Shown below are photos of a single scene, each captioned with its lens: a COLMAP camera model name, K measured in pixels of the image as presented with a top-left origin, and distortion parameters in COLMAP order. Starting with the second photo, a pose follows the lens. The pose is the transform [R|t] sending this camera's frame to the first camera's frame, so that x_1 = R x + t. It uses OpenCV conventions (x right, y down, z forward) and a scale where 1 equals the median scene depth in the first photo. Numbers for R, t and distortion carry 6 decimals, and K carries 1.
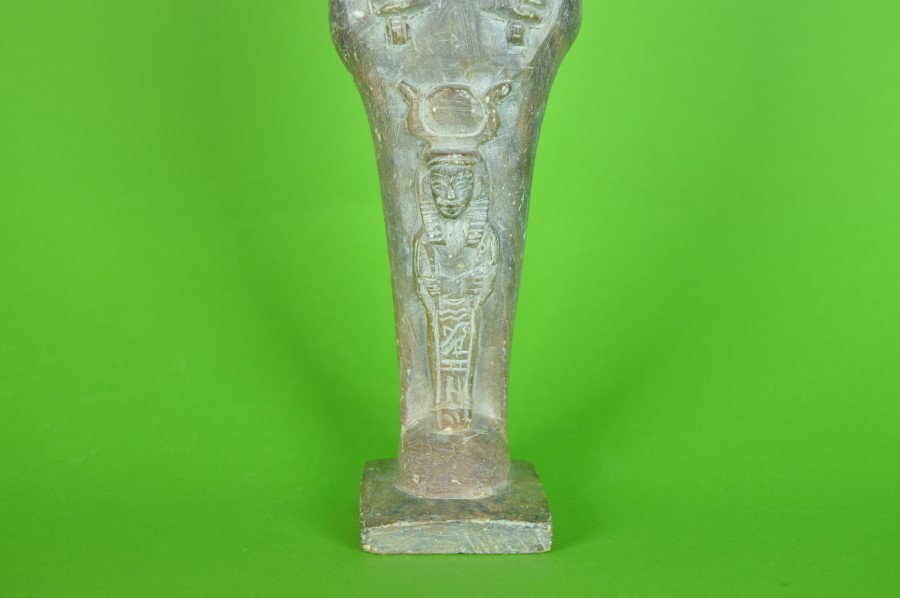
lens RADIAL K [[1188.4, 0, 450.0], [0, 1188.4, 299.0], [0, 0, 1]] dist [-0.042793, -0.025201]
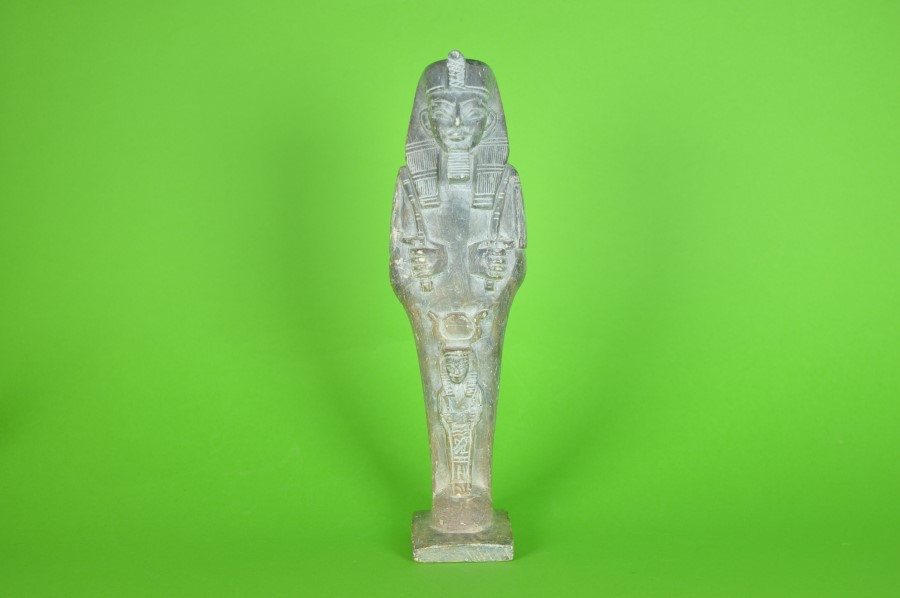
lens RADIAL K [[1188.4, 0, 450.0], [0, 1188.4, 299.0], [0, 0, 1]] dist [-0.042793, -0.025201]
pose [[0.999486, -0.021294, -0.023949, 0.036962], [0.020915, 0.999654, -0.015971, -0.169218], [0.024281, 0.015462, 0.999586, -0.868172]]
